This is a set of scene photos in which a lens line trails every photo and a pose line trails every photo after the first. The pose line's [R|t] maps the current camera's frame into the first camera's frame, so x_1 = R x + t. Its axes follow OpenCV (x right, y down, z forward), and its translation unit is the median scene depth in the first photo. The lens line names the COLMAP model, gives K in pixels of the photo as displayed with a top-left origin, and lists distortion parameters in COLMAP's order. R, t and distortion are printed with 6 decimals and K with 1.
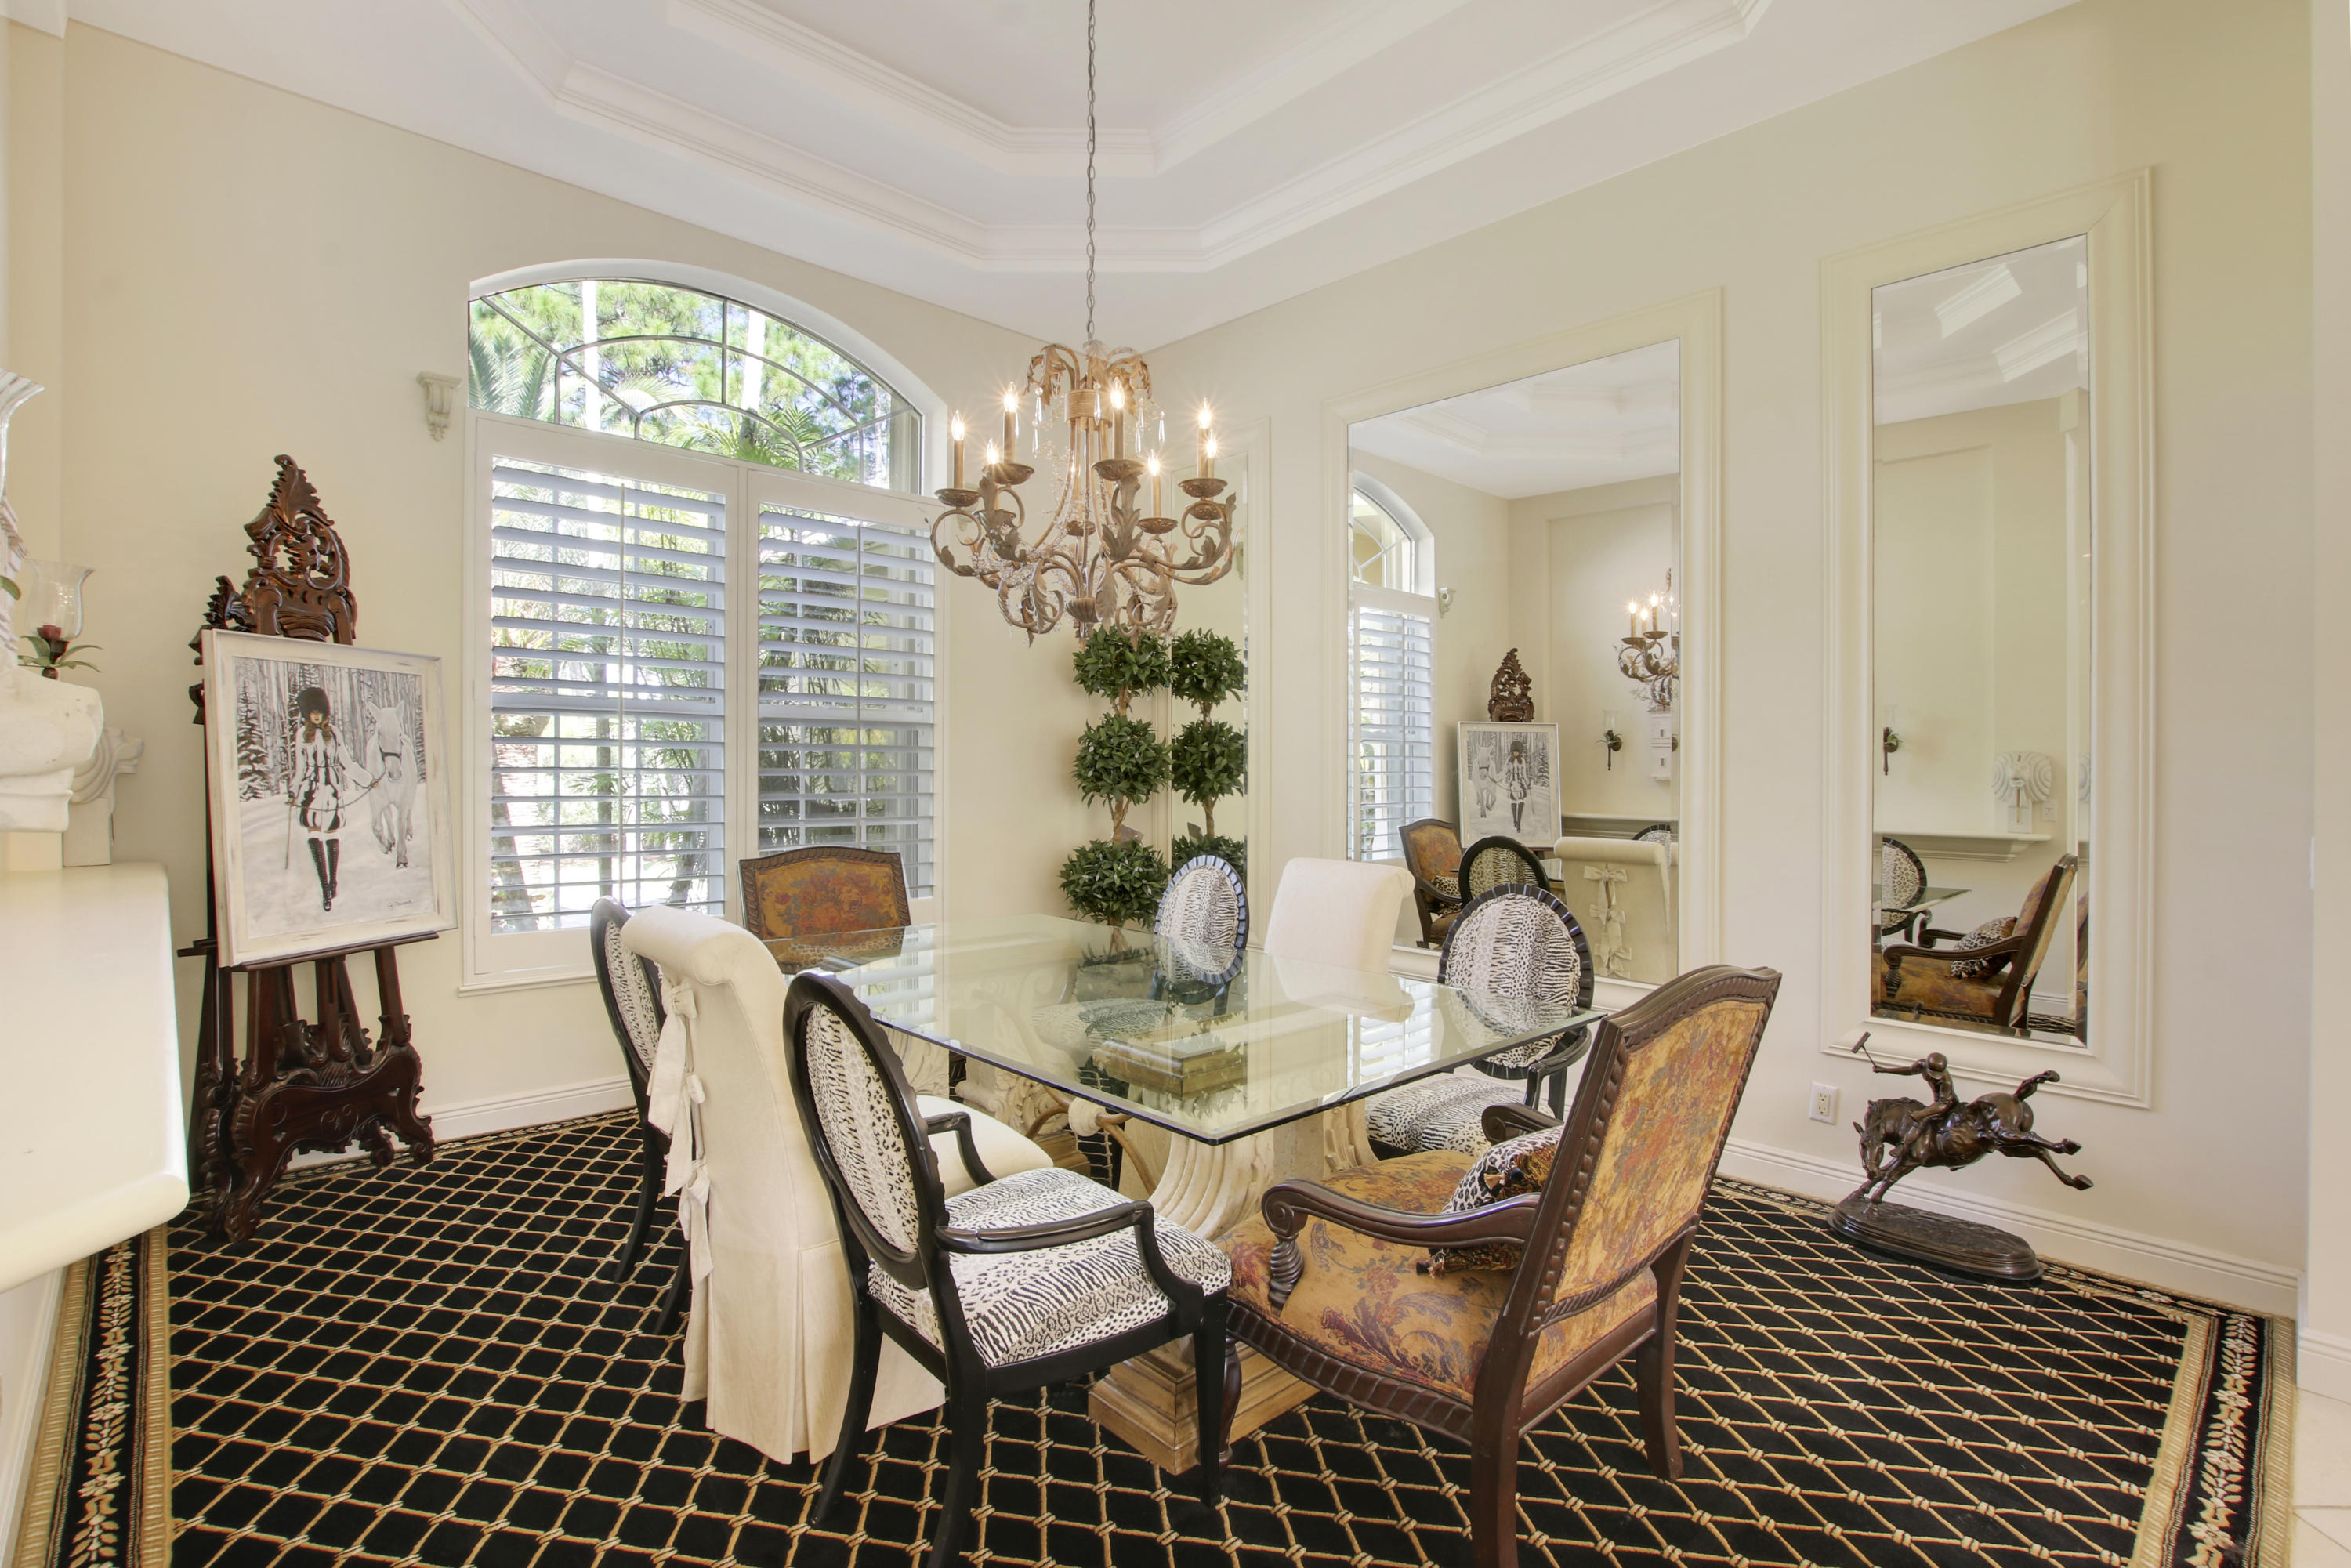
lens RADIAL K [[1086.5, 0, 1190.5], [0, 1086.5, 773.5], [0, 0, 1]] dist [-0.031721, 0.001080]
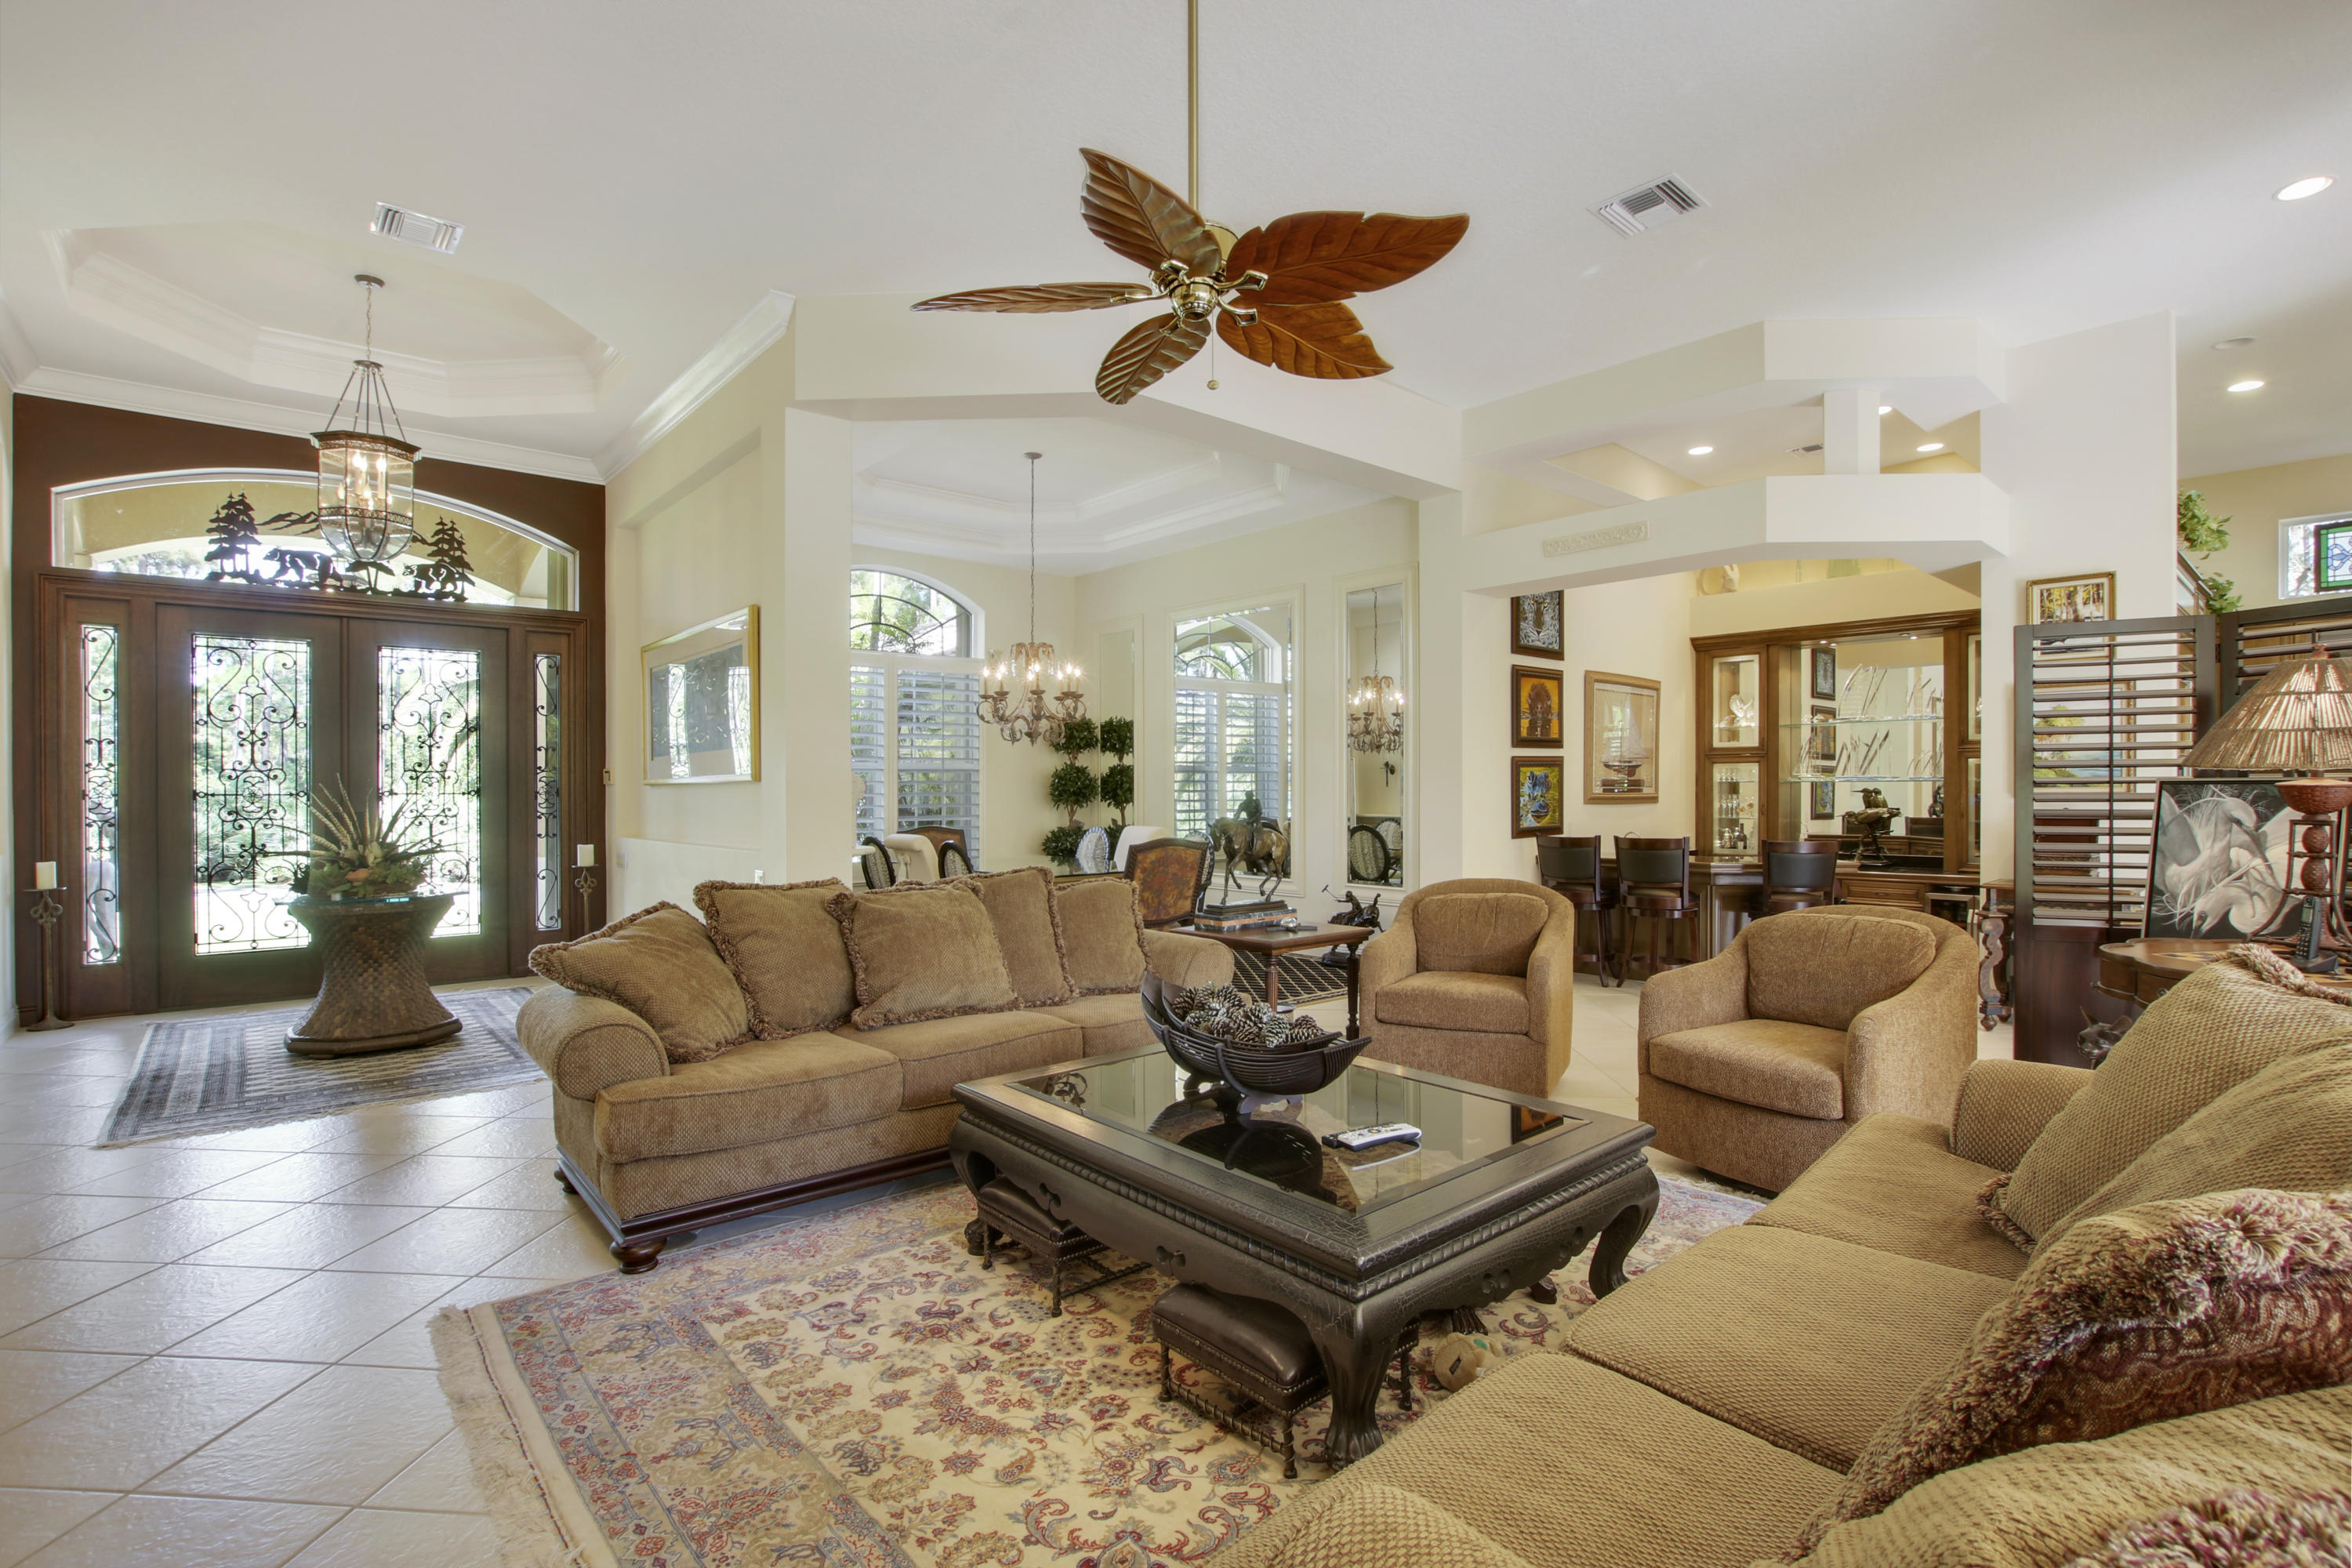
lens RADIAL K [[1087.0, 0, 1191.0], [0, 1087.0, 773.5], [0, 0, 1]] dist [-0.031721, 0.001080]
pose [[0.998945, -0.017780, -0.042348, 0.379734], [0.016888, 0.999630, -0.021327, 0.017313], [0.042712, 0.020590, 0.998875, -1.555323]]
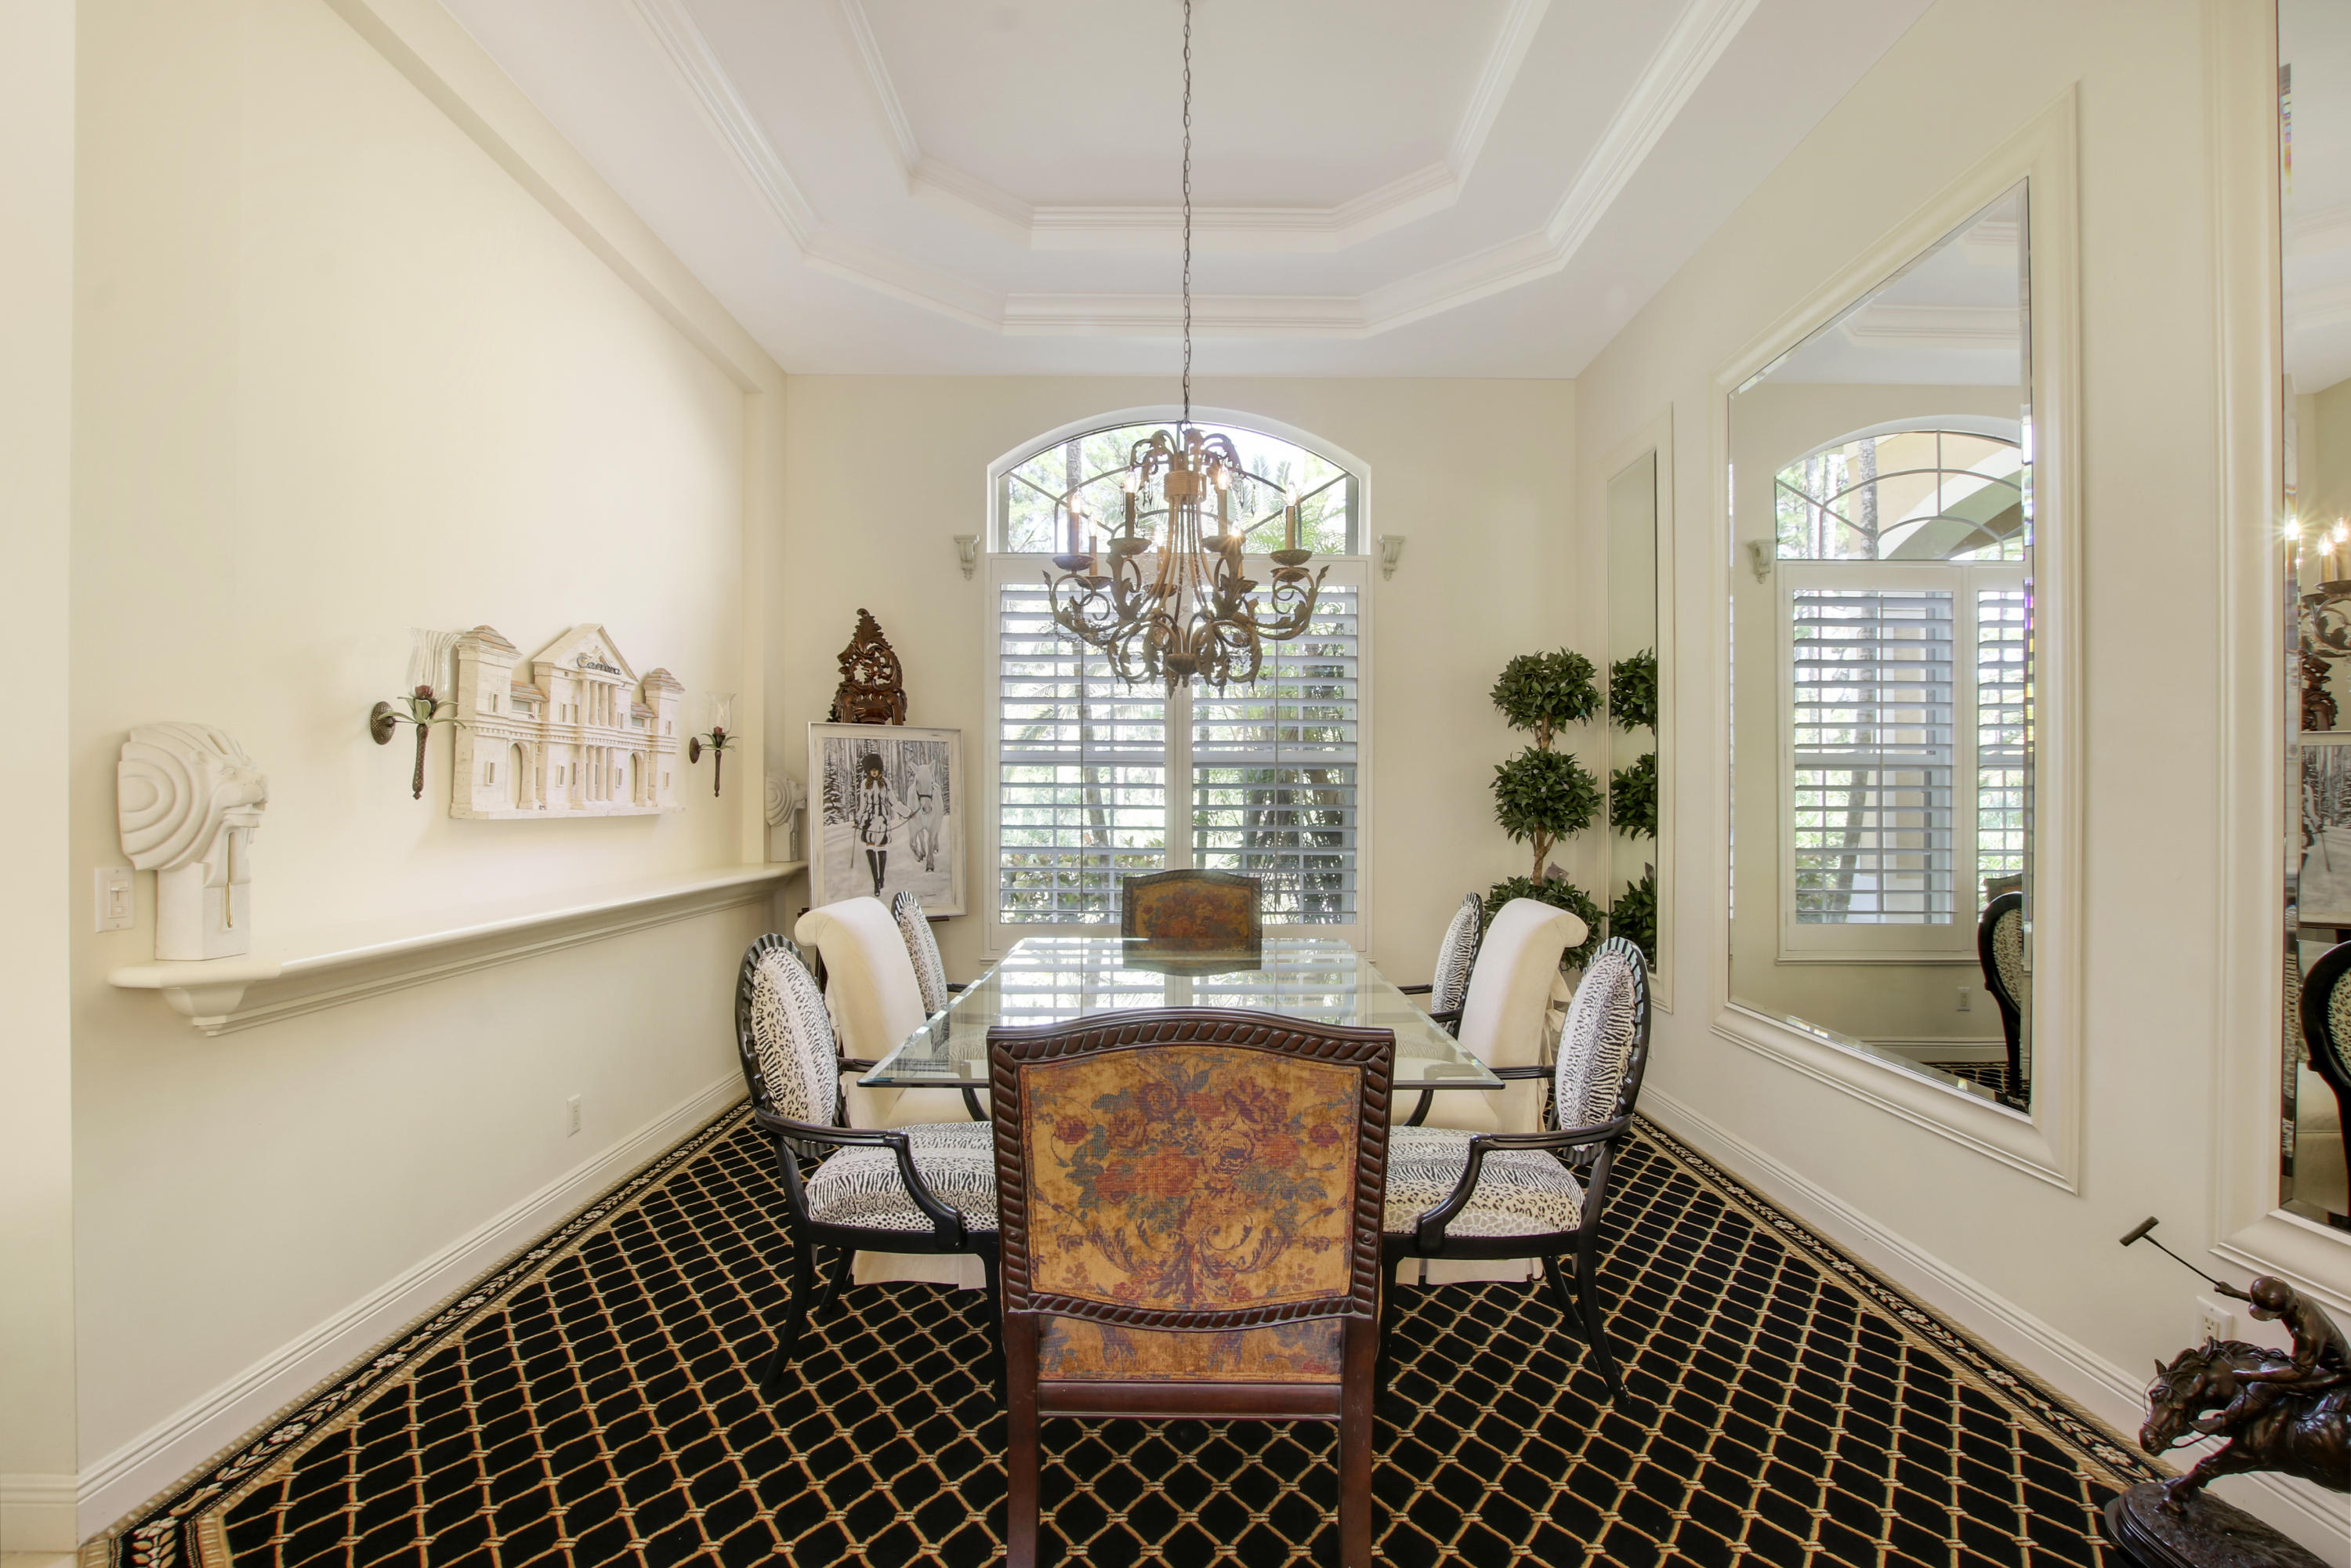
lens RADIAL K [[1085.0, 0, 1172.4], [0, 1085.0, 796.0], [0, 0, 1]] dist [-0.043396, 0.000314]
pose [[0.718890, -0.010080, -0.695051, 0.591807], [0.000613, 0.999904, -0.013867, 0.003729], [0.695124, 0.009543, 0.718827, 0.153528]]
